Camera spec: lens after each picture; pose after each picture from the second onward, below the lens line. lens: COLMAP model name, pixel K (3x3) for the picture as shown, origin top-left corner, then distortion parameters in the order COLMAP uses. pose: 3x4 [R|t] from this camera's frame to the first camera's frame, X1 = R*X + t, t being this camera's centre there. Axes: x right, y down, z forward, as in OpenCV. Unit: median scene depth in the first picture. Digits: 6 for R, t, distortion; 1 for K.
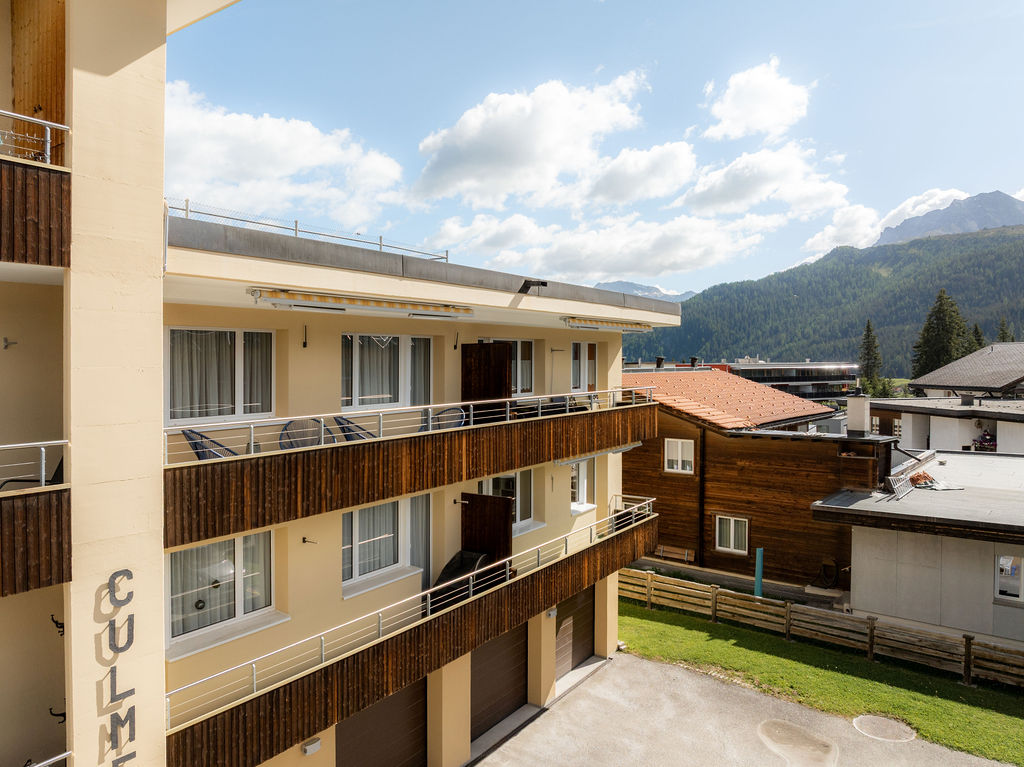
lens RADIAL K [[704.4, 0, 512.0], [0, 704.4, 387.1], [0, 0, 1]] dist [-0.016136, -0.002253]
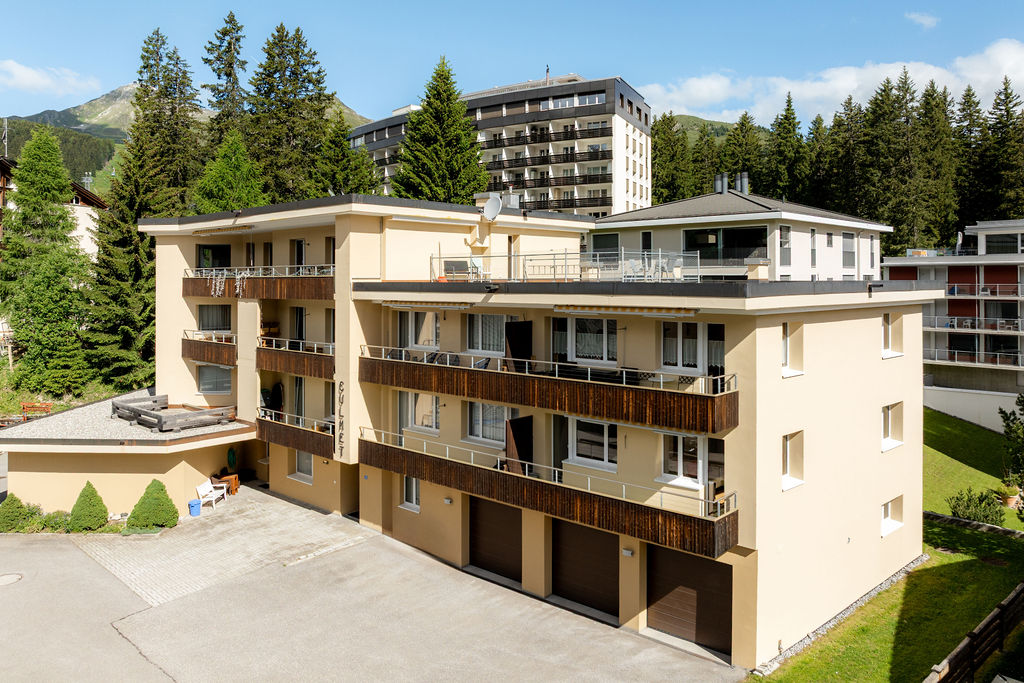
lens RADIAL K [[821.4, 0, 512.3], [0, 821.4, 337.8], [0, 0, 1]] dist [0.002998, -0.000311]
pose [[-0.156524, 0.063148, -0.985653, 1.591885], [-0.038765, 0.996792, 0.070018, -0.136045], [0.986913, 0.049168, -0.153574, 1.141045]]
